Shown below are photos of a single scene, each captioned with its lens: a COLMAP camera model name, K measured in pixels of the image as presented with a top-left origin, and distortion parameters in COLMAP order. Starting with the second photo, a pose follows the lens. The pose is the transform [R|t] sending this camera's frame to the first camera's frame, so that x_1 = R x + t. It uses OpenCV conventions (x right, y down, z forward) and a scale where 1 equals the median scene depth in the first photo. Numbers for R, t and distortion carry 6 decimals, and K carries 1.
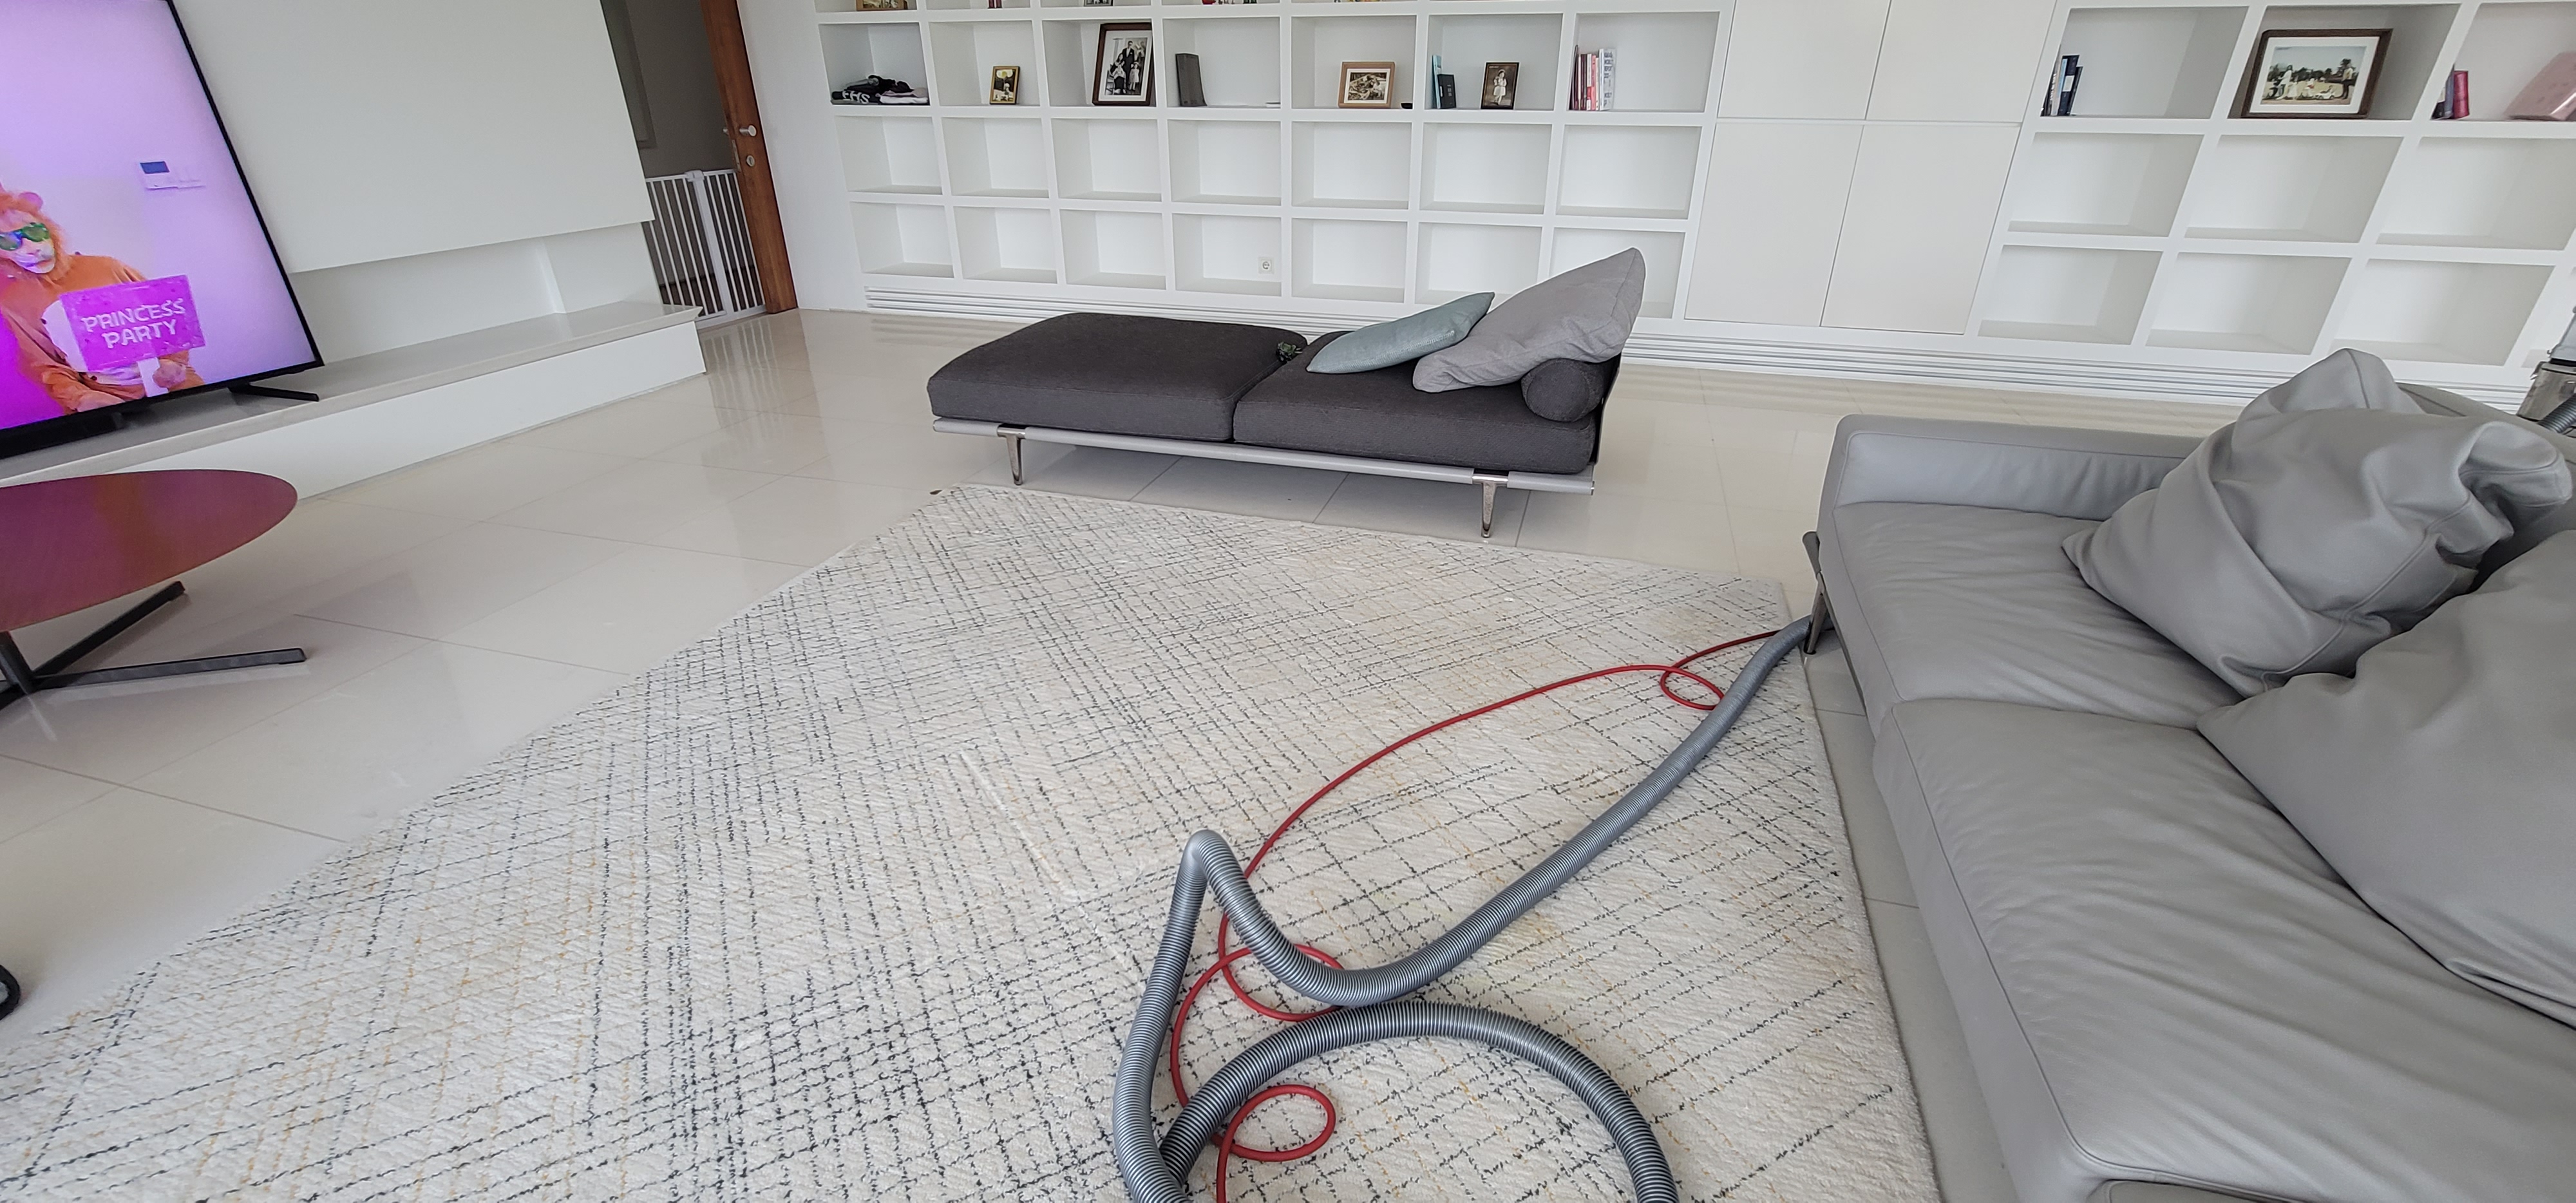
lens RADIAL K [[1044.0, 0, 1295.6], [0, 1044.0, 593.9], [0, 0, 1]] dist [-0.002258, 0.000095]
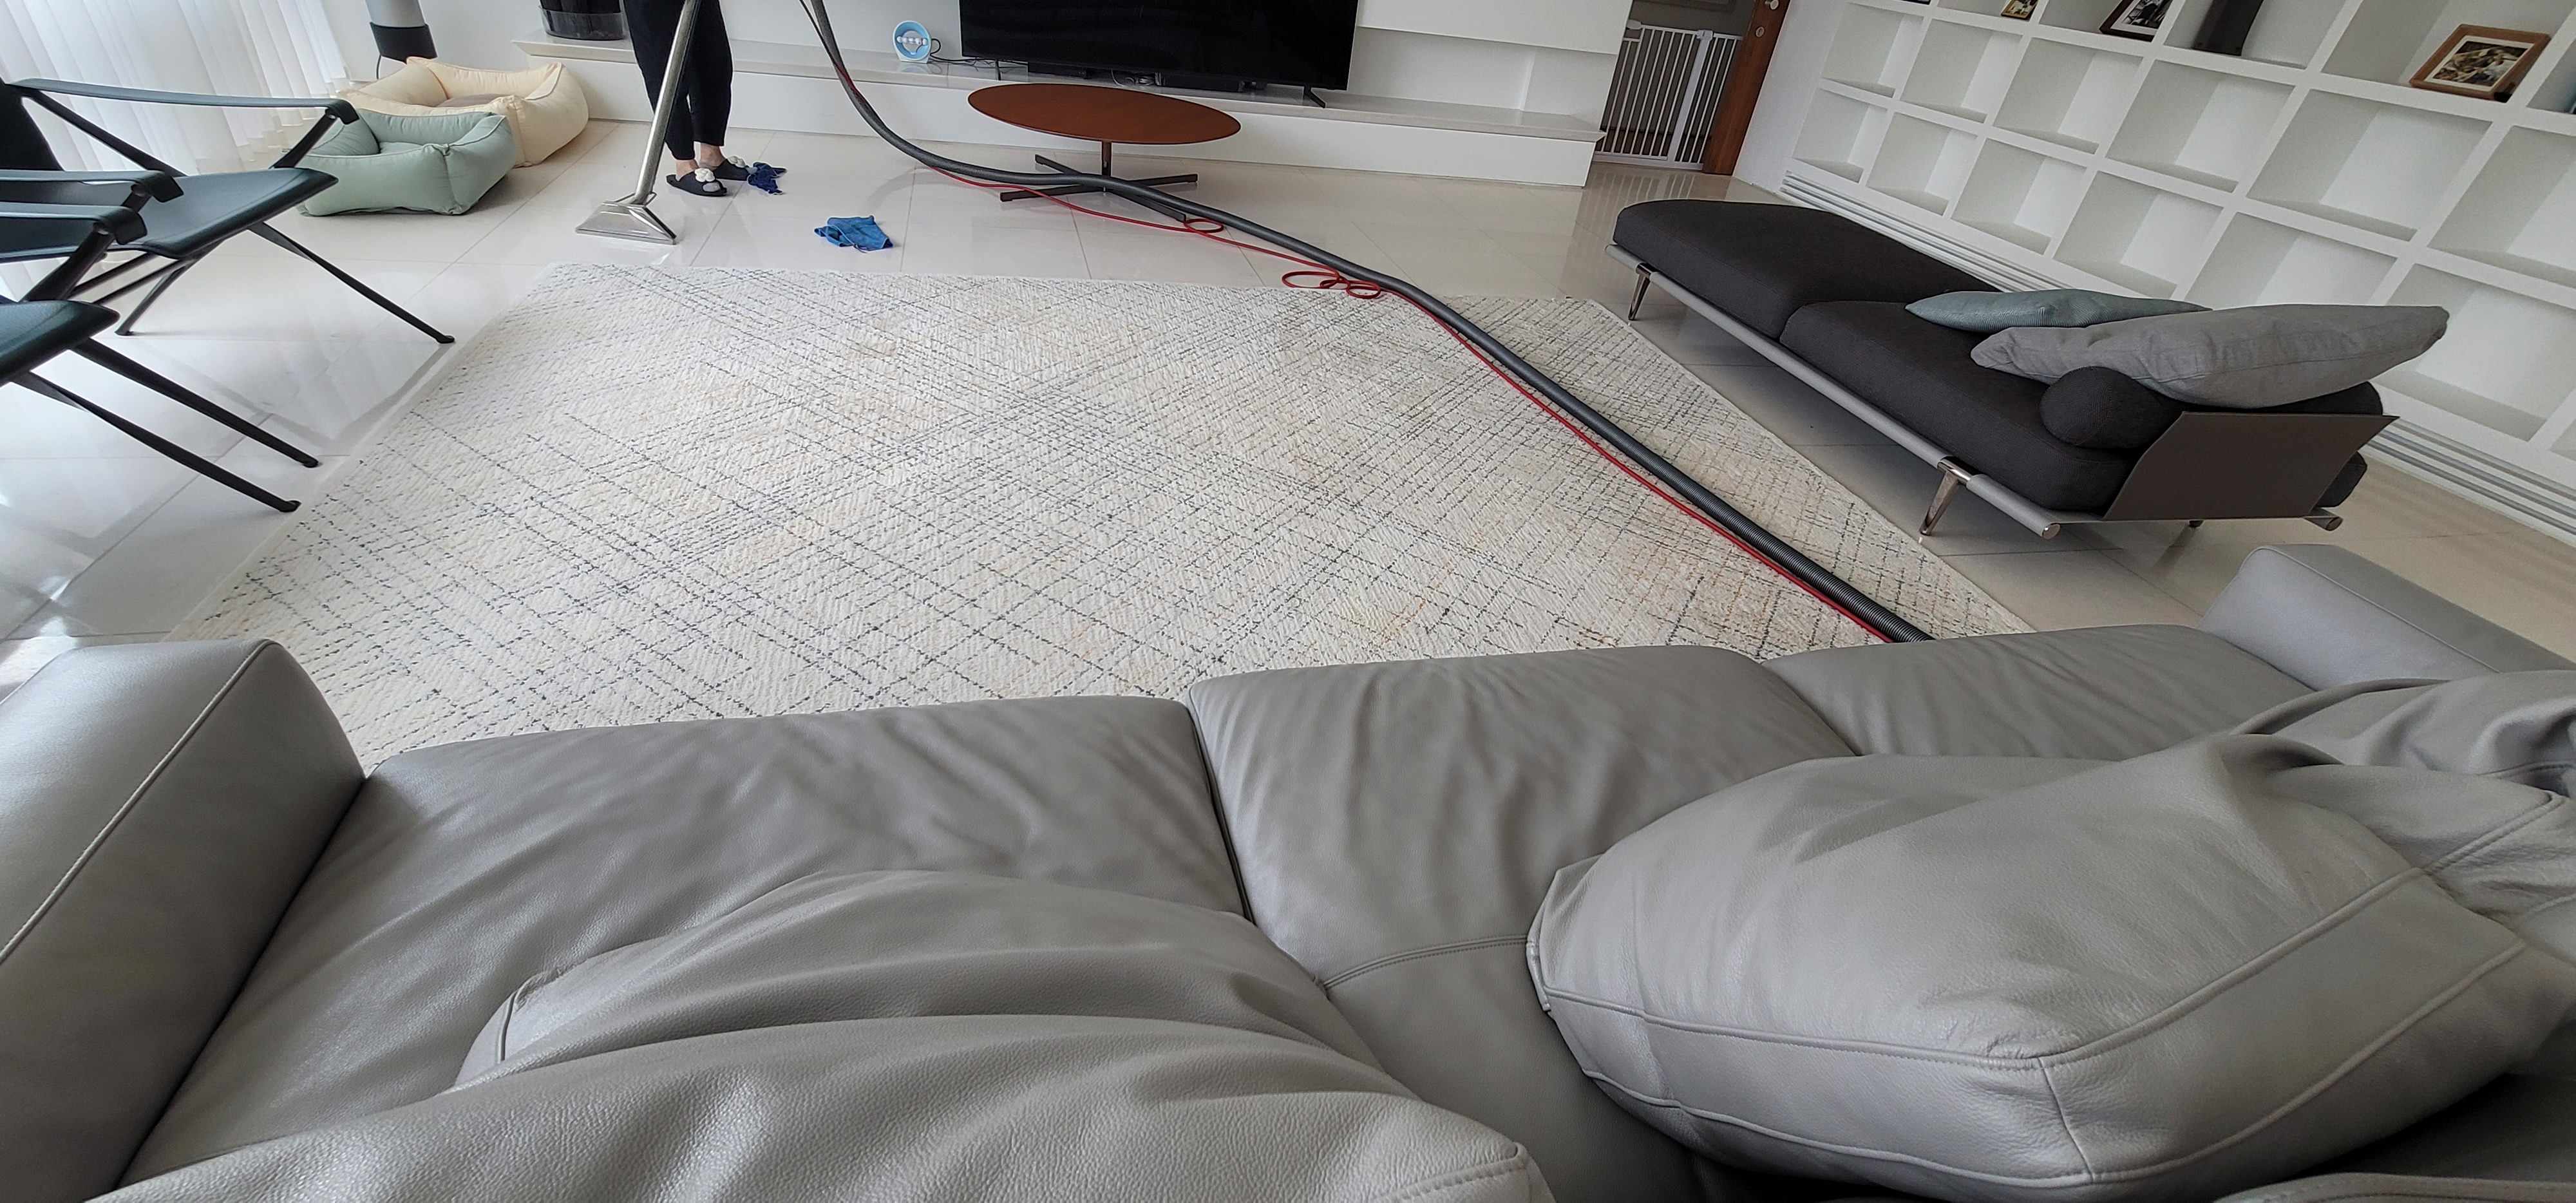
lens RADIAL K [[1055.2, 0, 1311.5], [0, 1055.2, 601.0], [0, 0, 1]] dist [-0.000770, -0.000293]
pose [[0.515692, 0.530496, -0.672782, 0.425101], [-0.485739, 0.827884, 0.280473, -0.005327], [0.705776, 0.182159, 0.684616, 0.033310]]
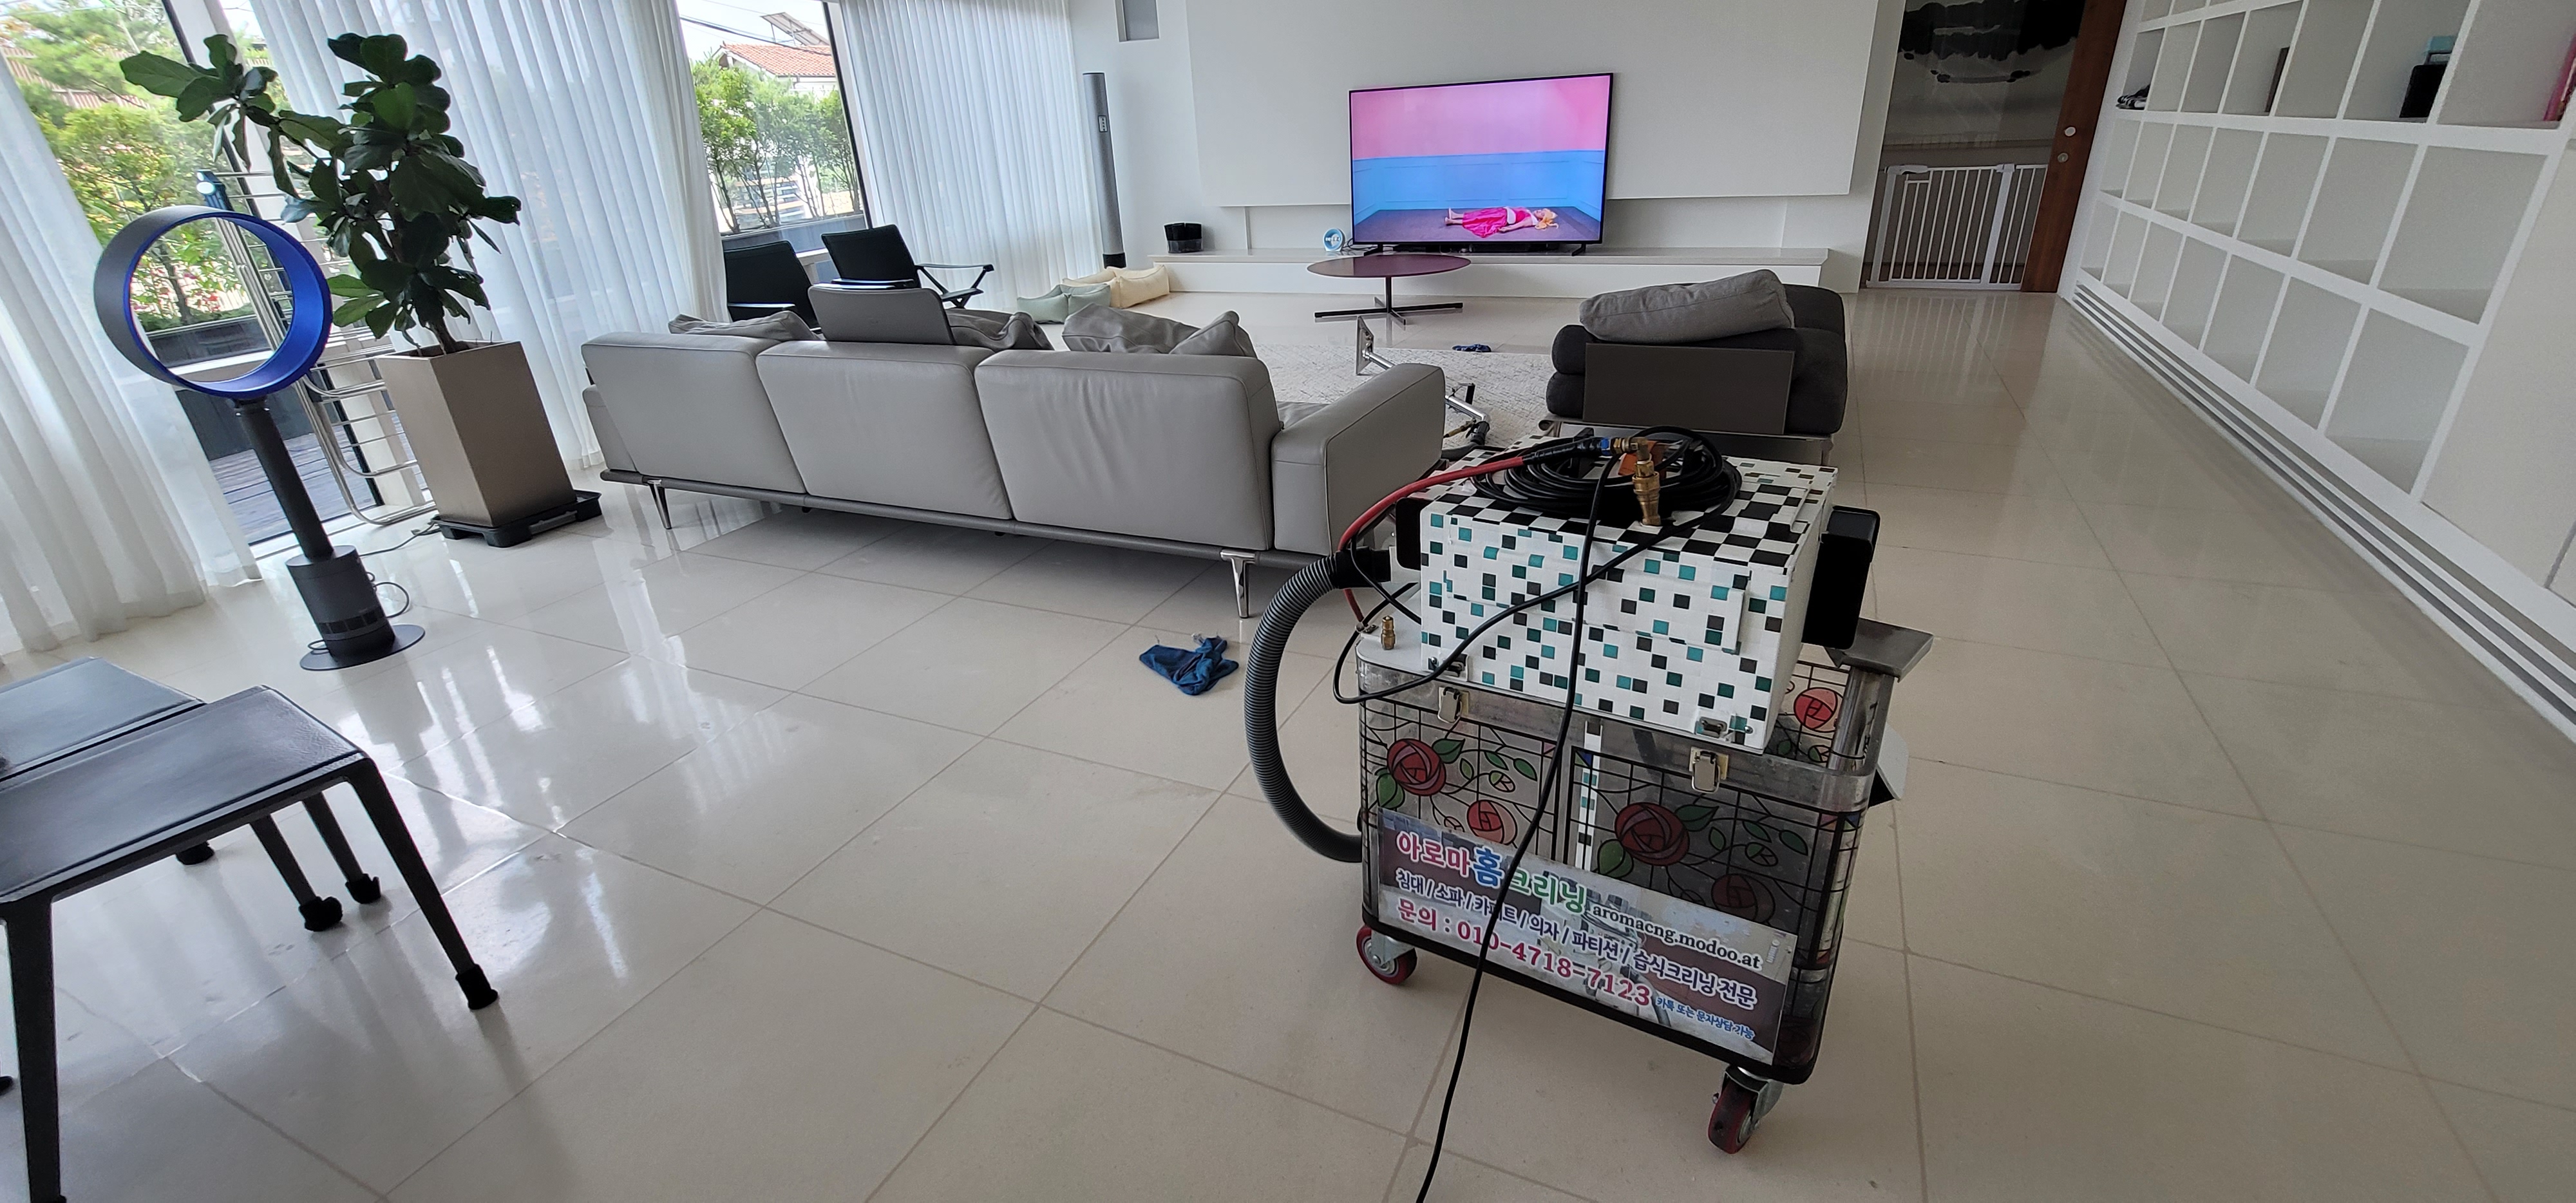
lens RADIAL K [[1057.9, 0, 1310.0], [0, 1057.9, 601.2], [0, 0, 1]] dist [-0.000789, 0.000387]
pose [[-0.132737, 0.416705, -0.899298, 1.201094], [-0.398065, 0.808524, 0.433398, -0.285177], [0.907703, 0.415507, 0.058555, 0.561556]]
